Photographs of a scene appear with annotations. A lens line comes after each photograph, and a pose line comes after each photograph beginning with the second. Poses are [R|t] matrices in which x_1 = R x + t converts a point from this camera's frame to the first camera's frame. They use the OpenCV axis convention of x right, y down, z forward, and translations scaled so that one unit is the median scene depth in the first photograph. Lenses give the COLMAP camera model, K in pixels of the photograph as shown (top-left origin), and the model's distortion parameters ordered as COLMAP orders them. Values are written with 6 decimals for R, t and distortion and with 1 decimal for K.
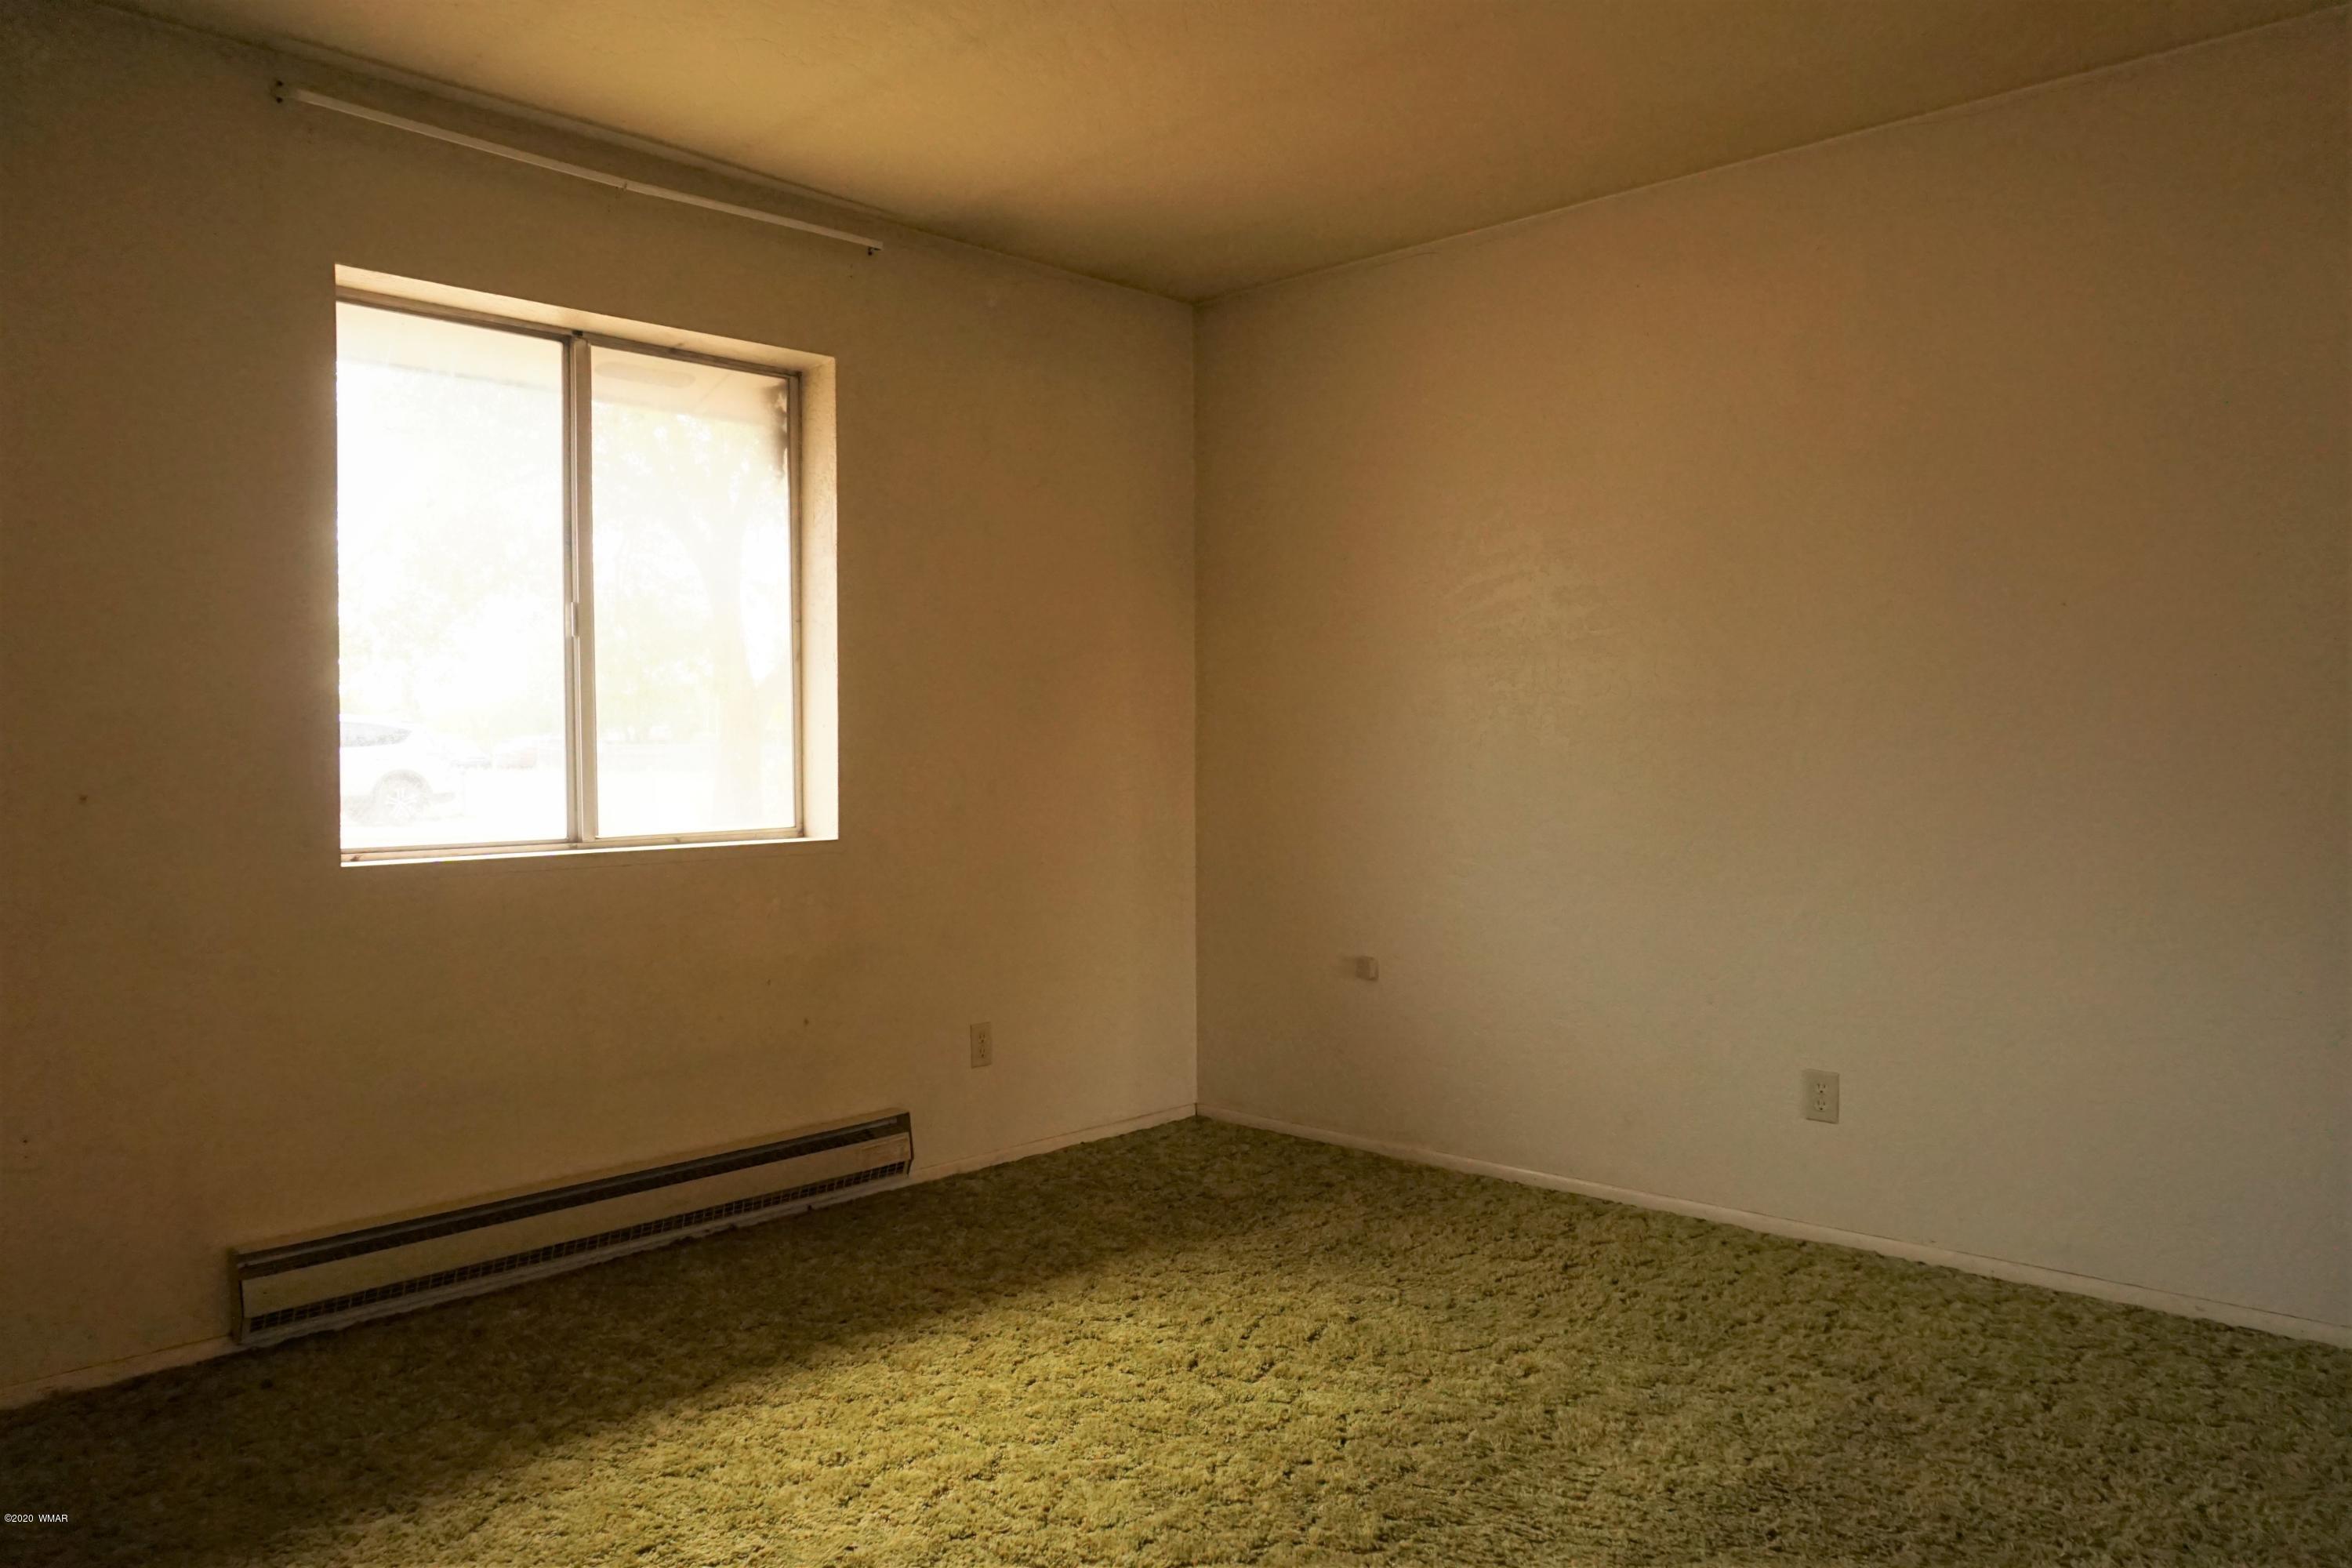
lens RADIAL K [[1561.2, 0, 1176.0], [0, 1561.2, 784.0], [0, 0, 1]] dist [-0.034094, 0.007410]
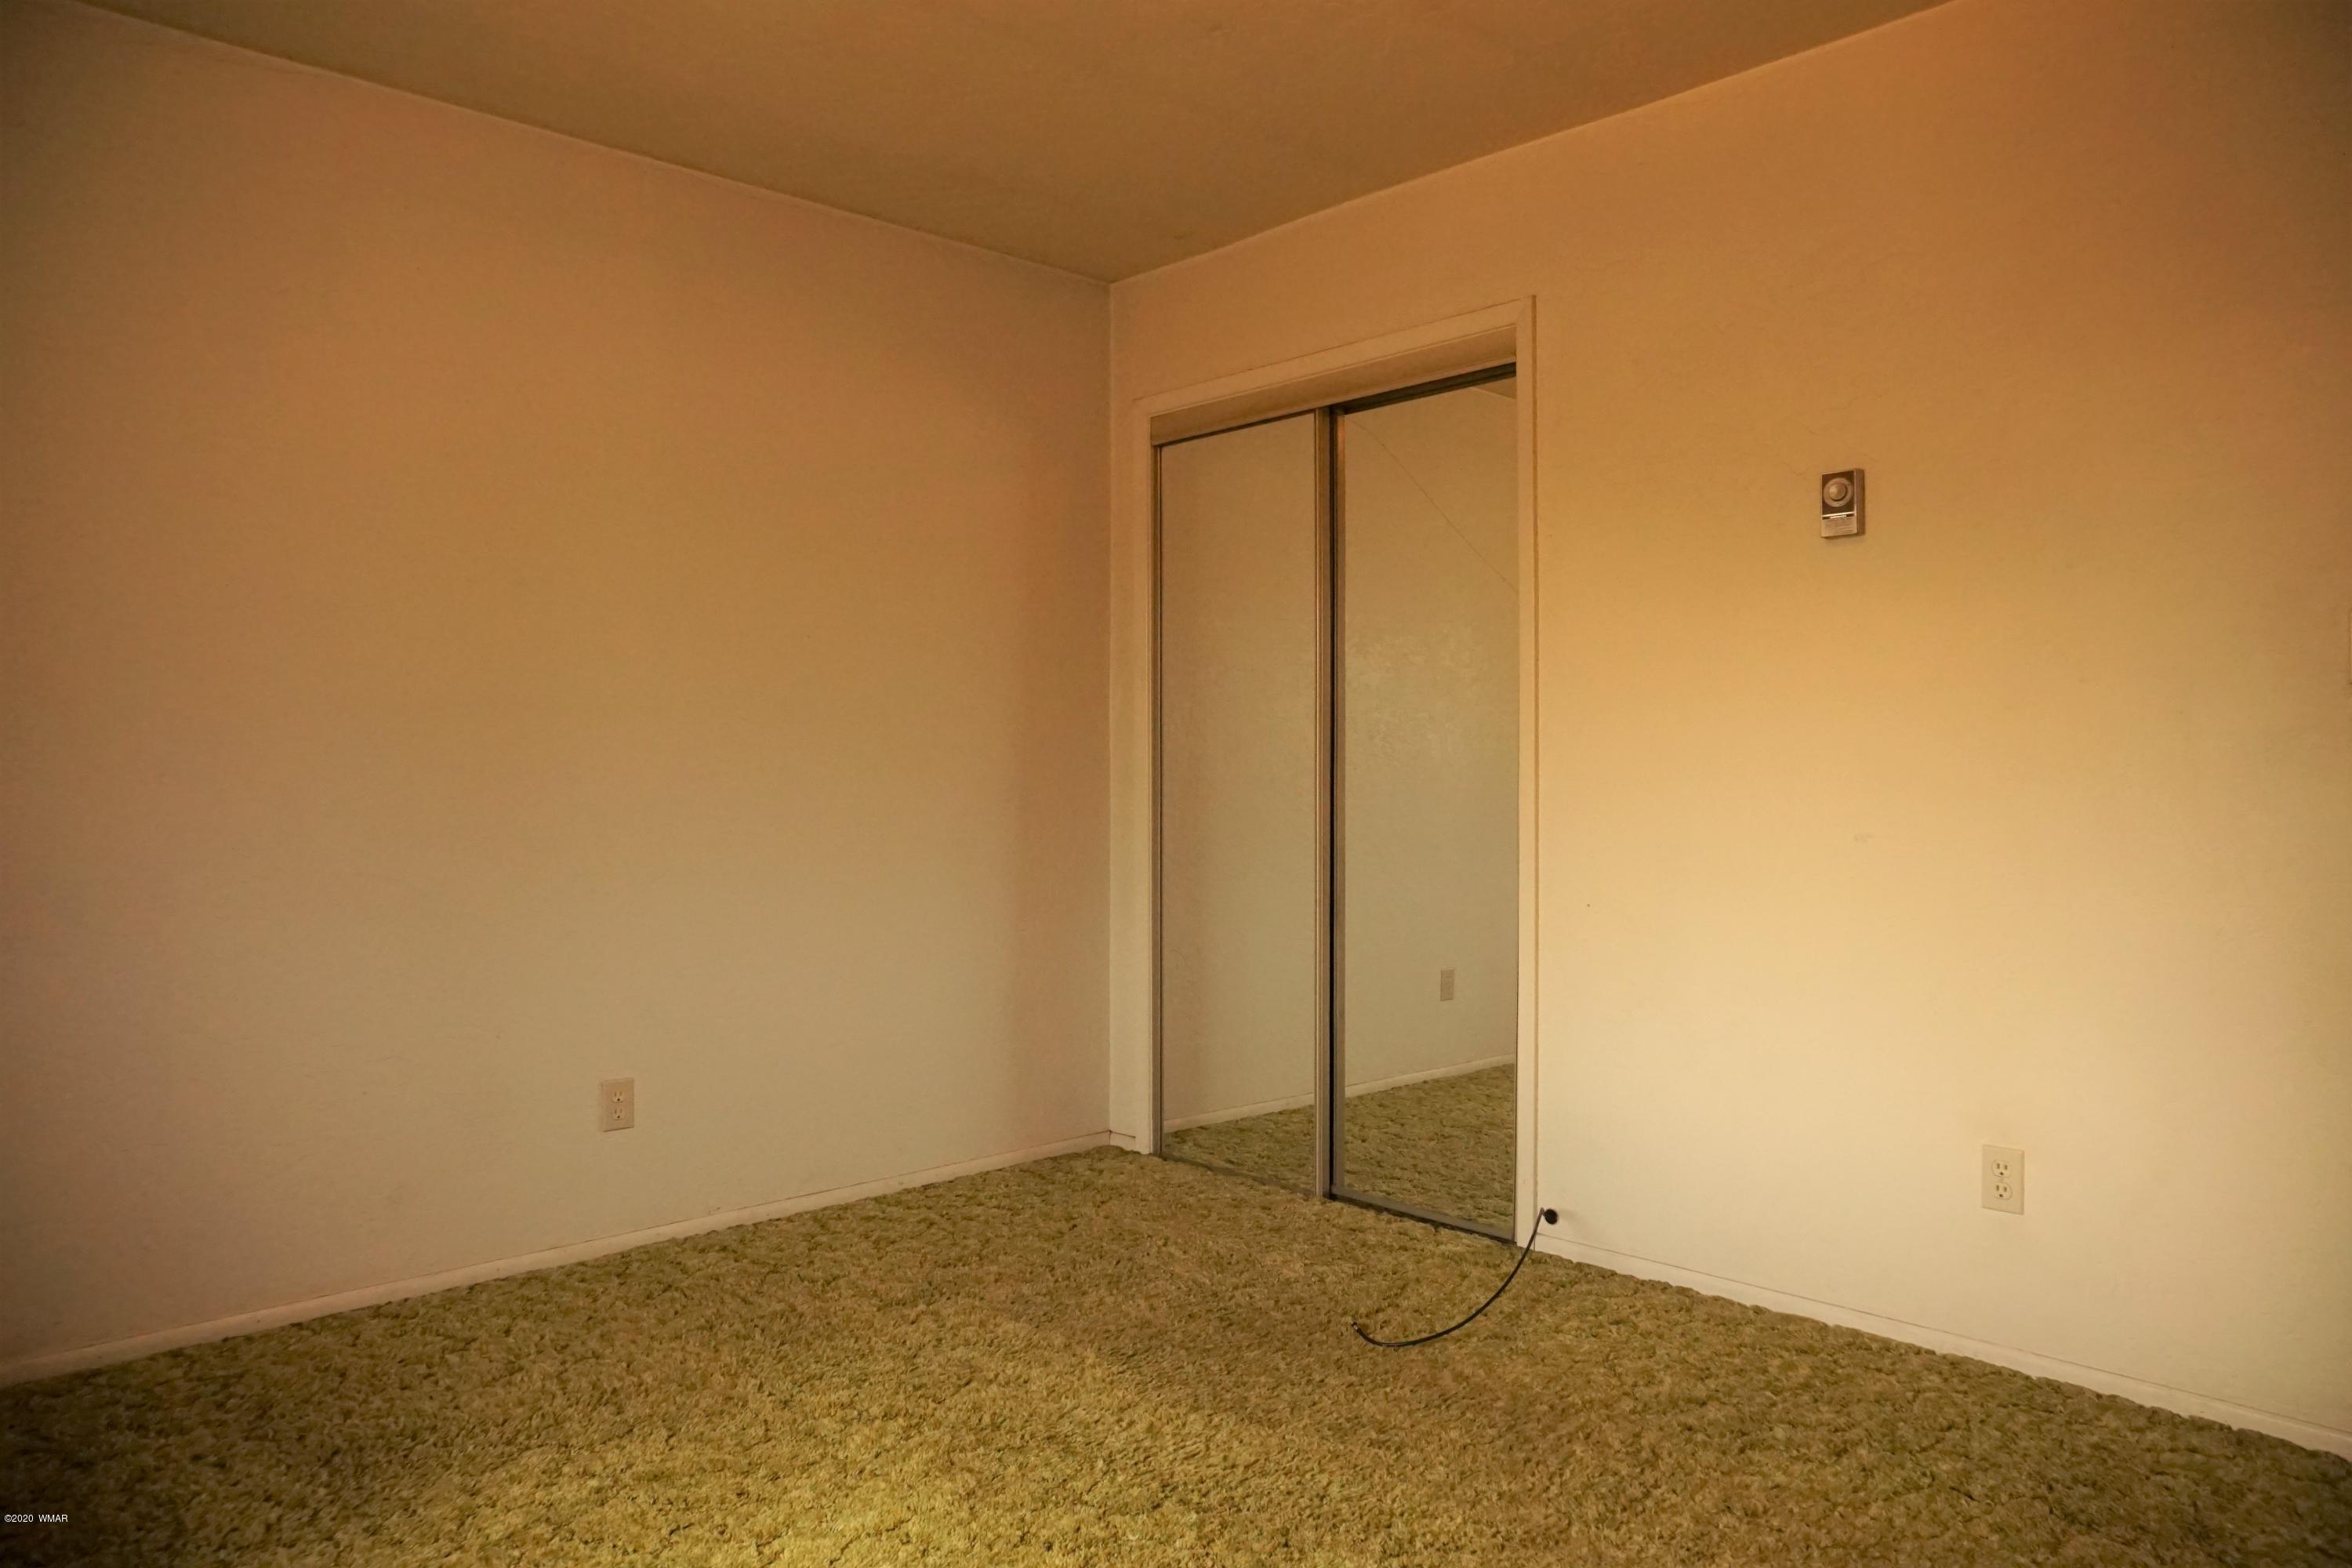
lens RADIAL K [[1561.2, 0, 1176.0], [0, 1561.2, 784.0], [0, 0, 1]] dist [-0.034094, 0.007410]
pose [[0.068155, -0.011492, 0.997609, -0.584619], [0.018433, 0.999777, 0.010257, -0.008549], [-0.997504, 0.017690, 0.068351, 0.605221]]
